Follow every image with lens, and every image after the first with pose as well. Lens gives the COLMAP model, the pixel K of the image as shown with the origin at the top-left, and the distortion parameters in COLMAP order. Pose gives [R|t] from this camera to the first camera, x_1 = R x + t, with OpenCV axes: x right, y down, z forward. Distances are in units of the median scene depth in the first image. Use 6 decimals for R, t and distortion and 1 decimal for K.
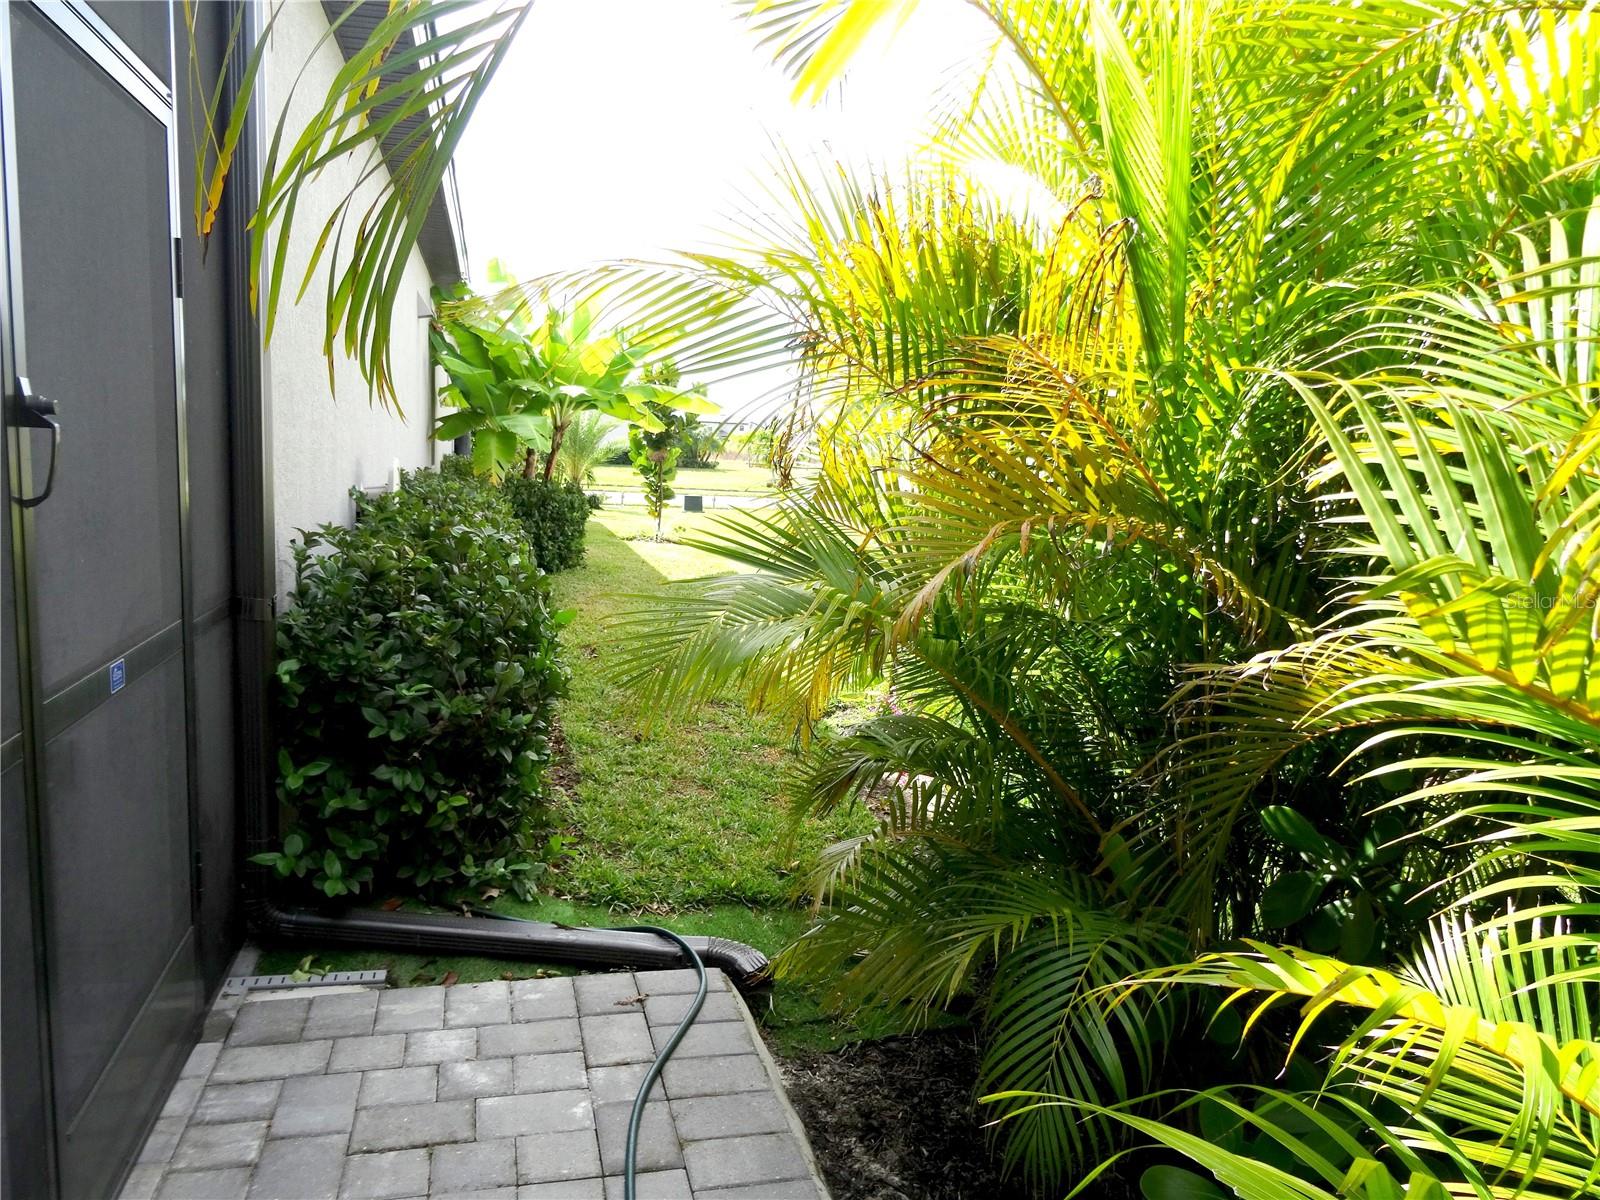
lens RADIAL K [[1252.6, 0, 800.0], [0, 1252.6, 600.0], [0, 0, 1]] dist [-0.000418, 0.000267]
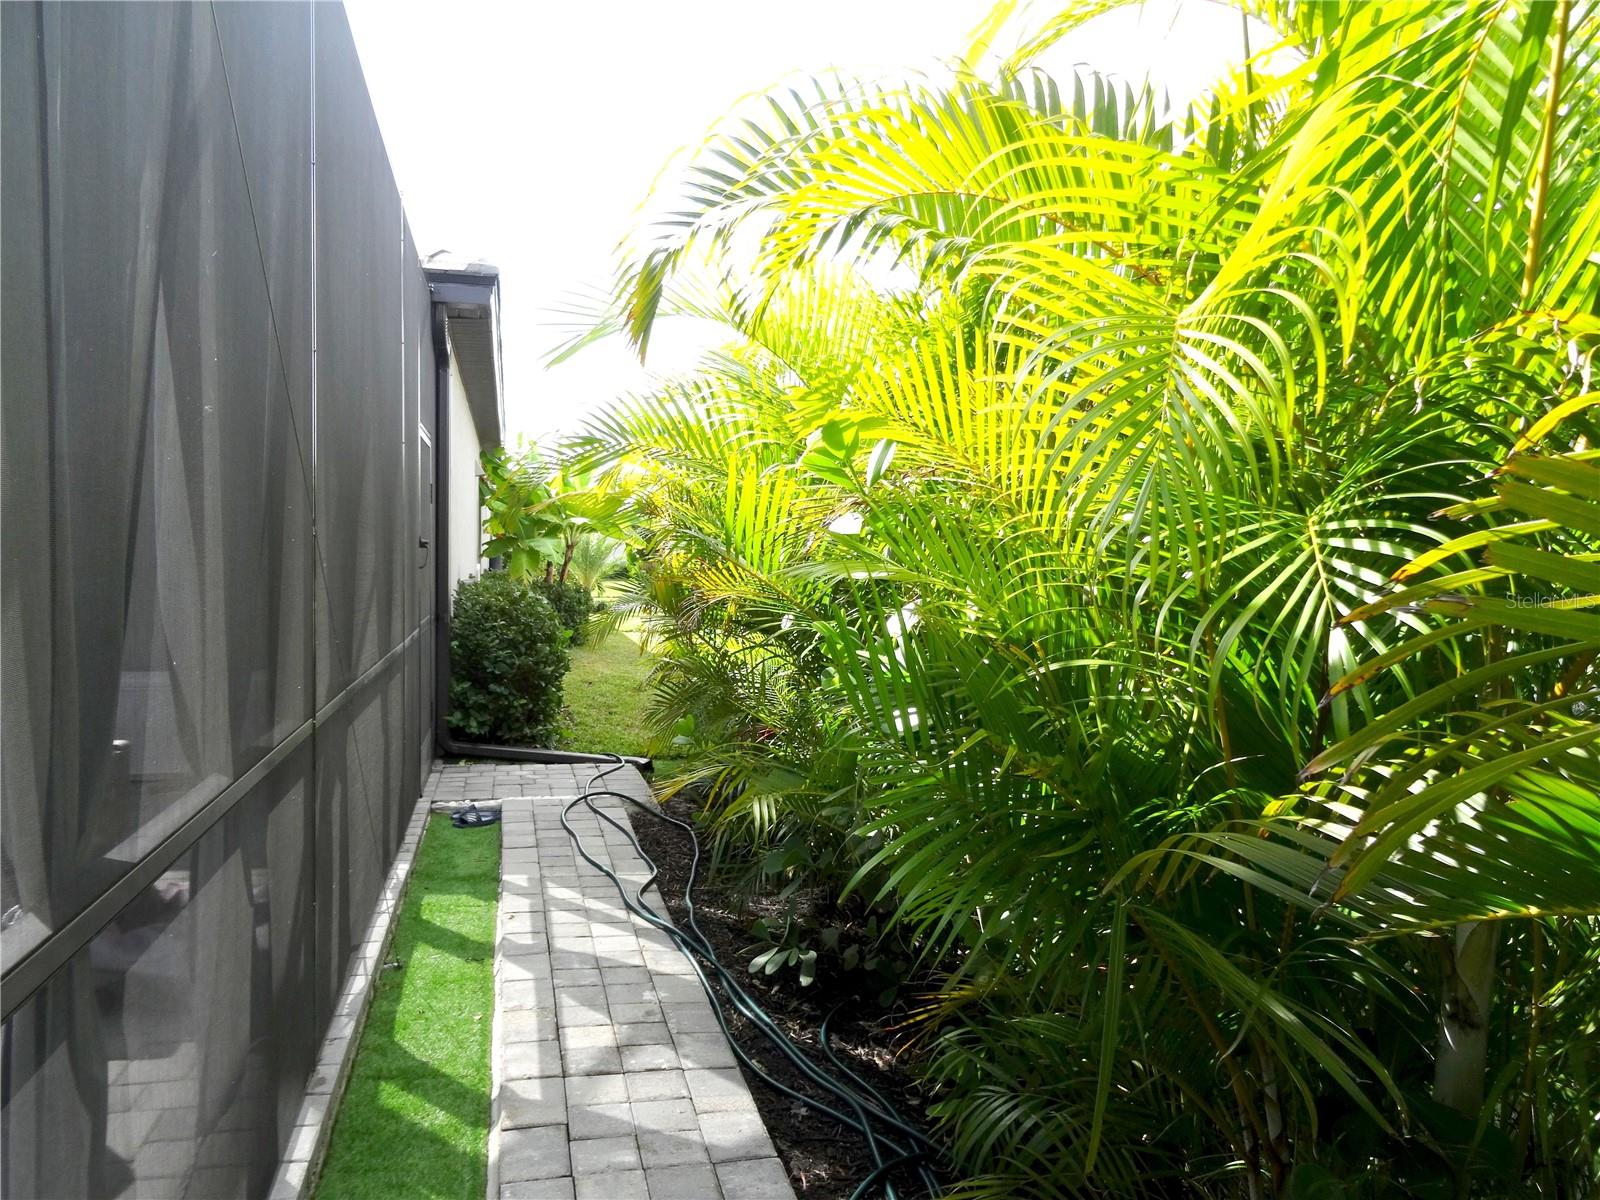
lens RADIAL K [[1155.3, 0, 800.0], [0, 1155.3, 600.0], [0, 0, 1]] dist [0.000634, 0.000008]
pose [[0.999700, -0.024236, 0.003596, 0.066837], [0.024456, 0.995944, -0.086592, 0.045664], [-0.001483, 0.086654, 0.996237, -0.320744]]
